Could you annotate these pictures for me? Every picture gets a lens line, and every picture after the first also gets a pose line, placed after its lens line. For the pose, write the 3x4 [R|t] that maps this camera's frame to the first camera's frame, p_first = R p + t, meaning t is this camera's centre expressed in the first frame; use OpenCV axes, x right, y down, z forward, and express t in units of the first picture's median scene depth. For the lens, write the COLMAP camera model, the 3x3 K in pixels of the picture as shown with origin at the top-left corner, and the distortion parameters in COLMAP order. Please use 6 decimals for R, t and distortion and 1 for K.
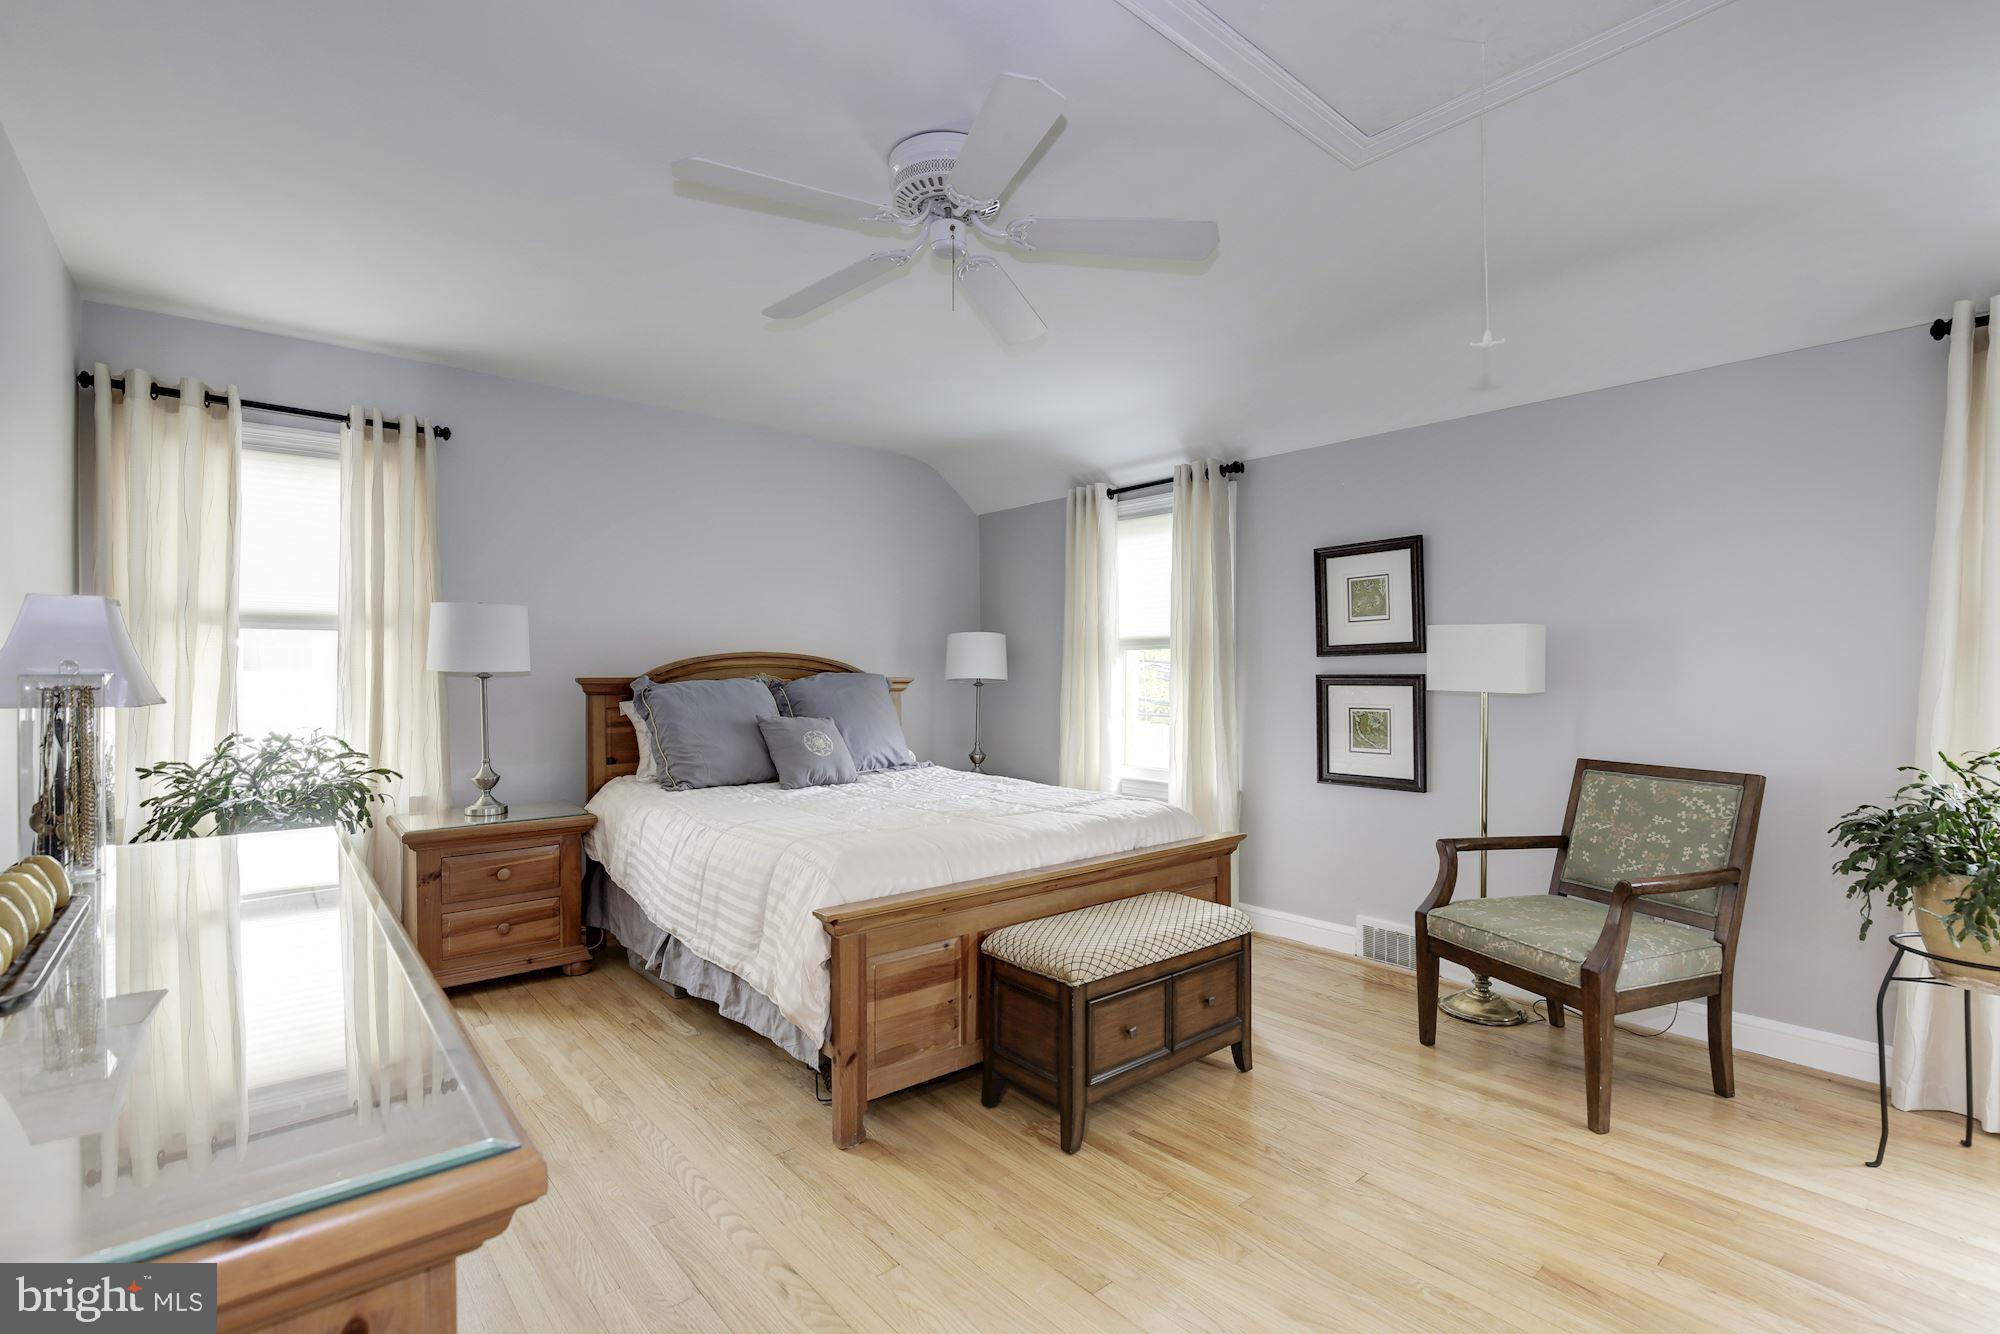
lens RADIAL K [[918.5, 0, 991.8], [0, 918.5, 672.5], [0, 0, 1]] dist [0.000324, -0.001222]
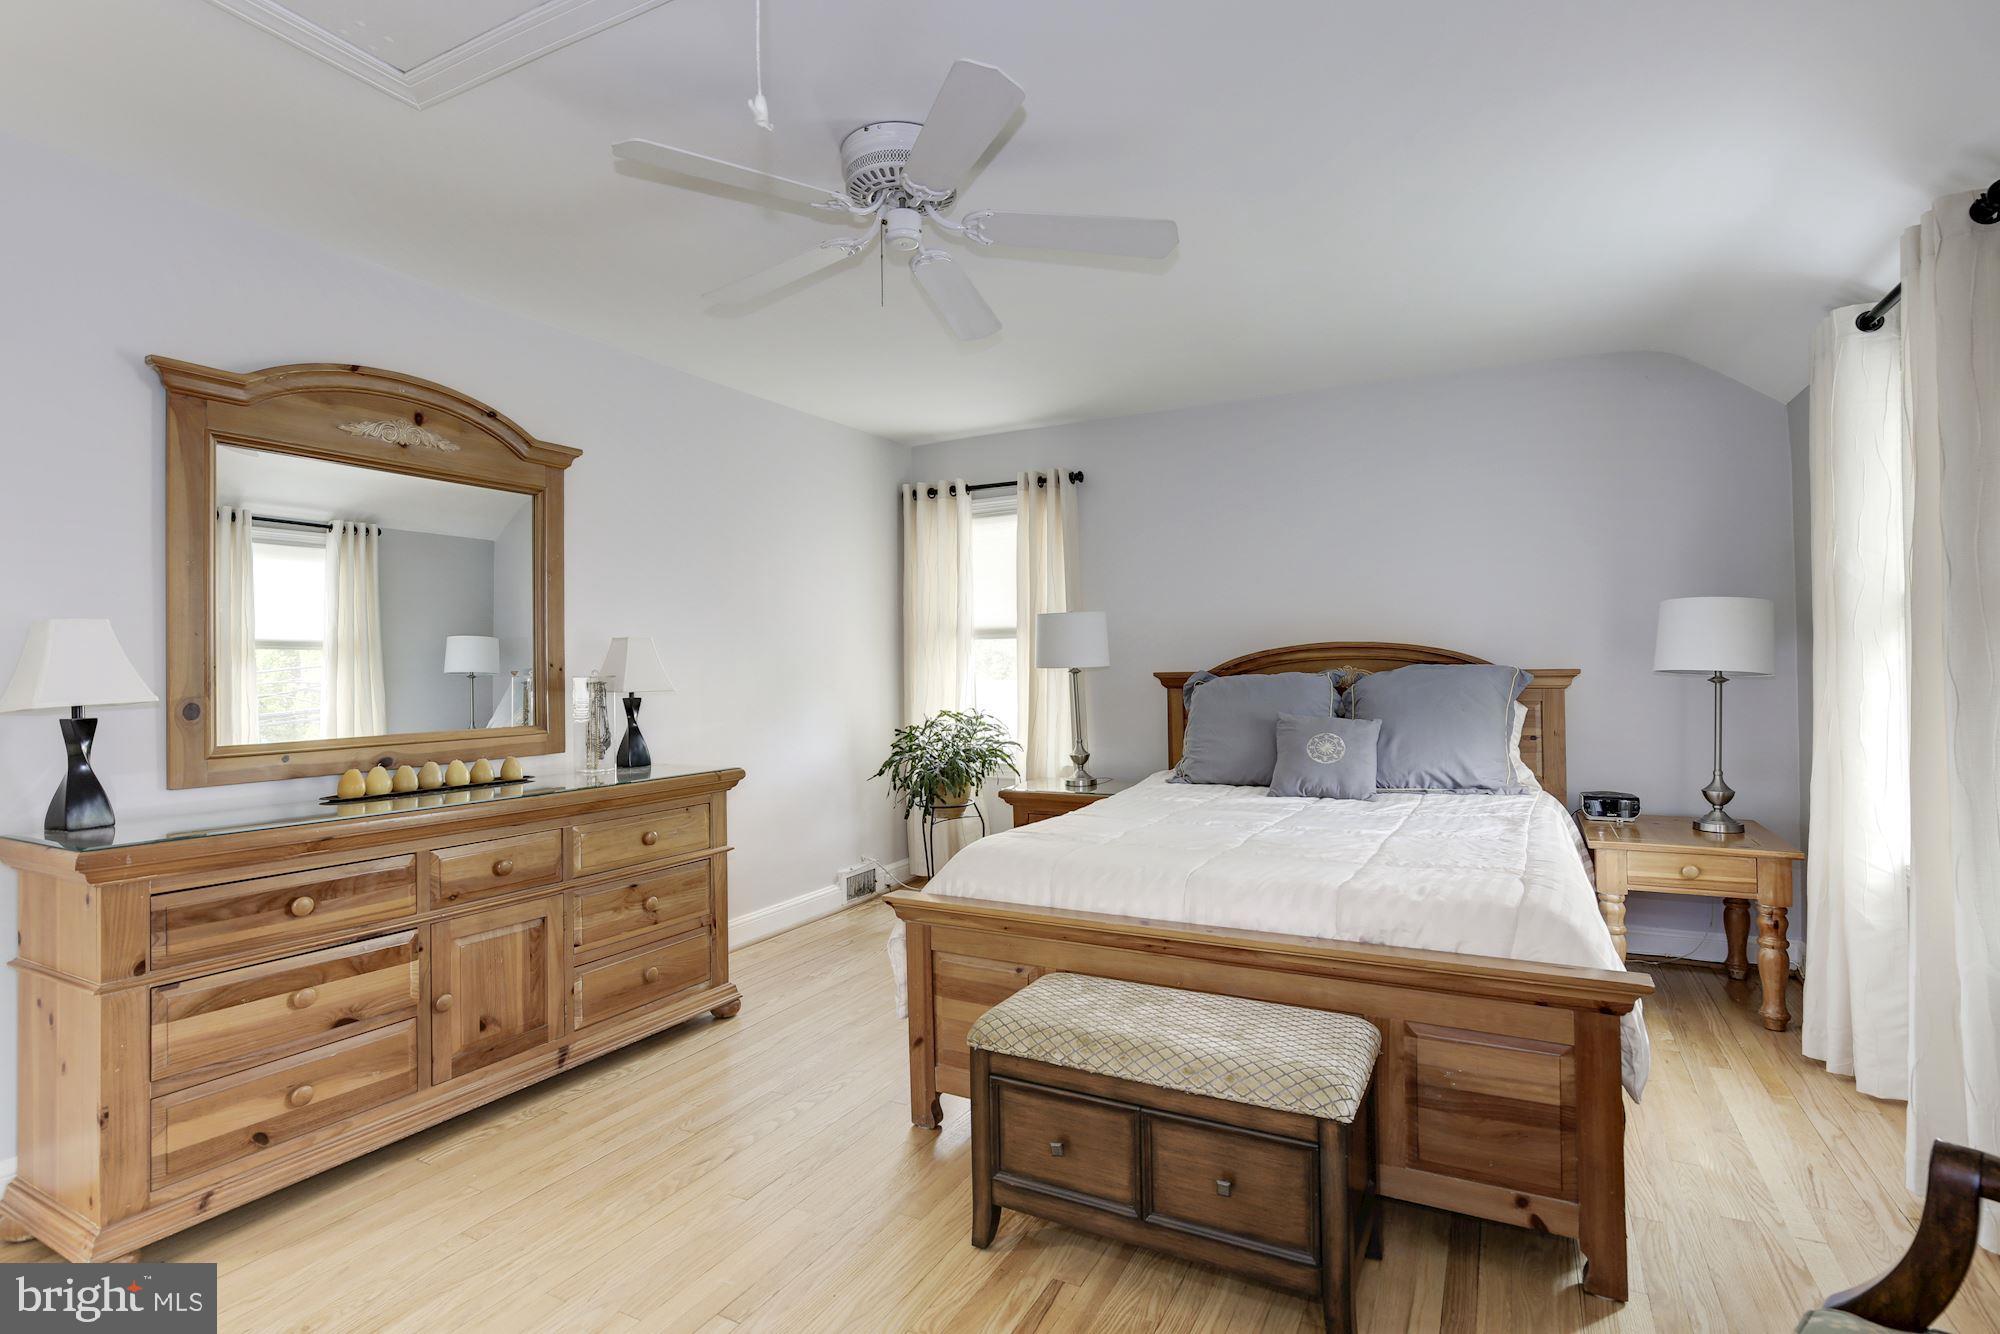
lens RADIAL K [[918.5, 0, 992.5], [0, 918.5, 666.7], [0, 0, 1]] dist [0.000324, -0.001222]
pose [[0.390375, -0.006807, -0.920631, 0.534703], [0.011704, 0.999929, -0.002430, -0.000485], [0.920581, -0.009827, 0.390427, 0.429221]]
